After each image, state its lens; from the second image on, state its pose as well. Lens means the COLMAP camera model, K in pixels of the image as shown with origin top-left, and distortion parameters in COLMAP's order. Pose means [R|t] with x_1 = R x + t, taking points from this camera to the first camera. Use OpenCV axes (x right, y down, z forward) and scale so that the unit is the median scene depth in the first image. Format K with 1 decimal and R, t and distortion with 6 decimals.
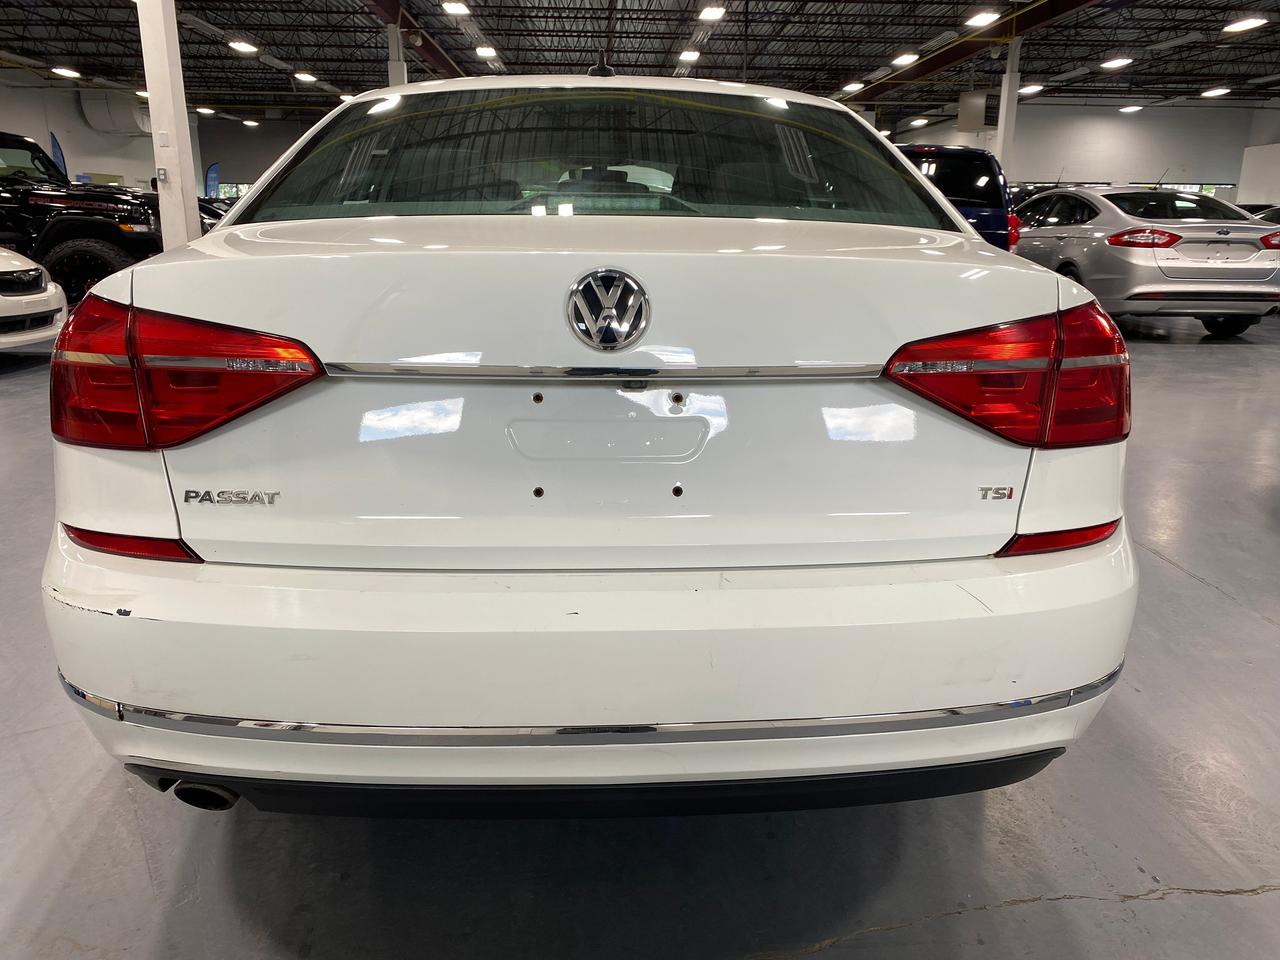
lens RADIAL K [[978.6, 0, 648.3], [0, 978.6, 484.6], [0, 0, 1]] dist [0.013924, 0.002798]
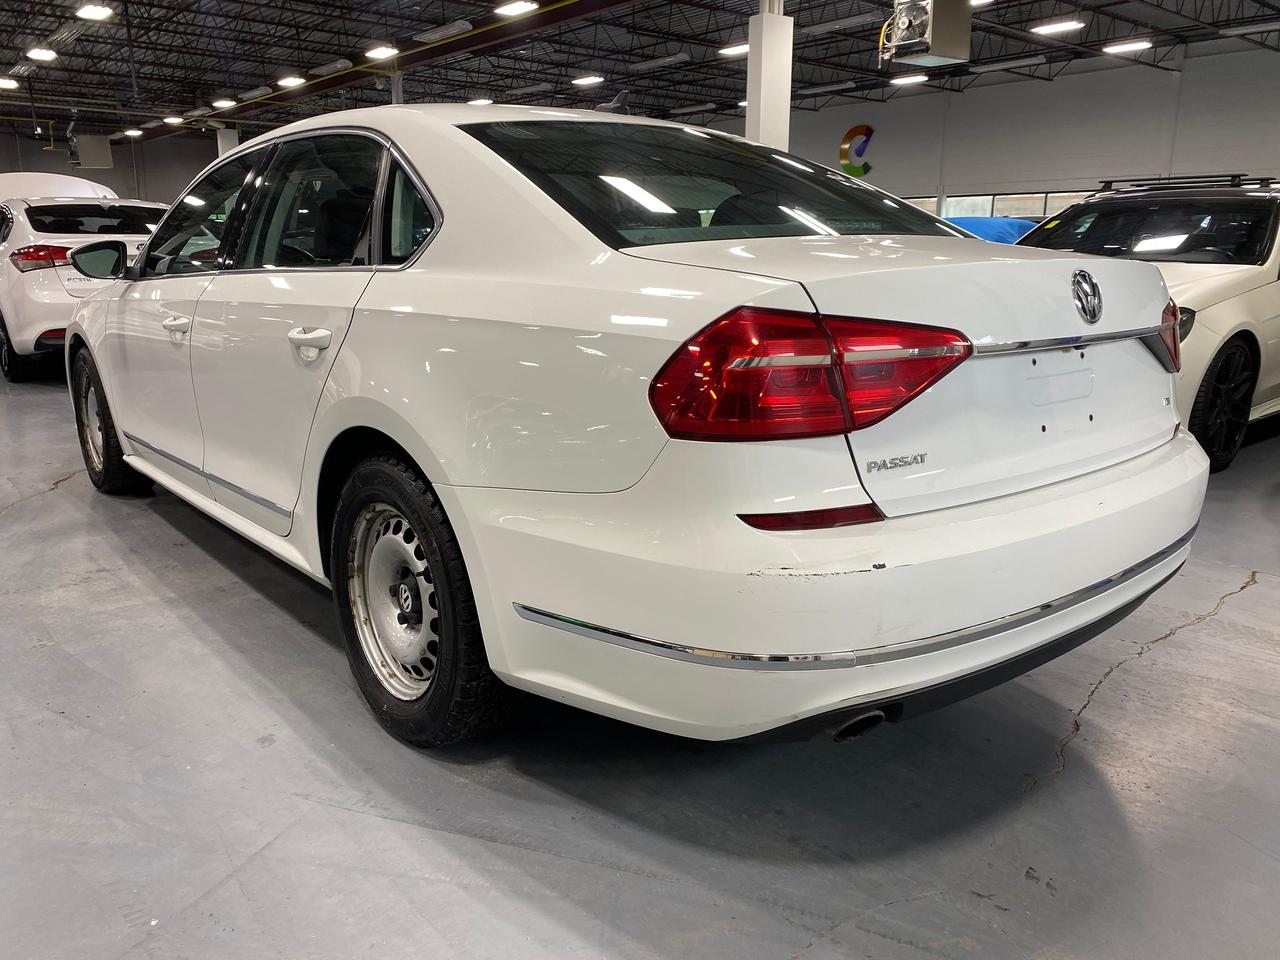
lens RADIAL K [[978.6, 0, 648.3], [0, 978.6, 484.6], [0, 0, 1]] dist [0.013924, 0.002798]
pose [[0.801238, -0.151820, 0.578765, -1.381670], [0.164422, 0.985903, 0.030995, -0.049009], [-0.575312, 0.070327, 0.814905, 0.178367]]
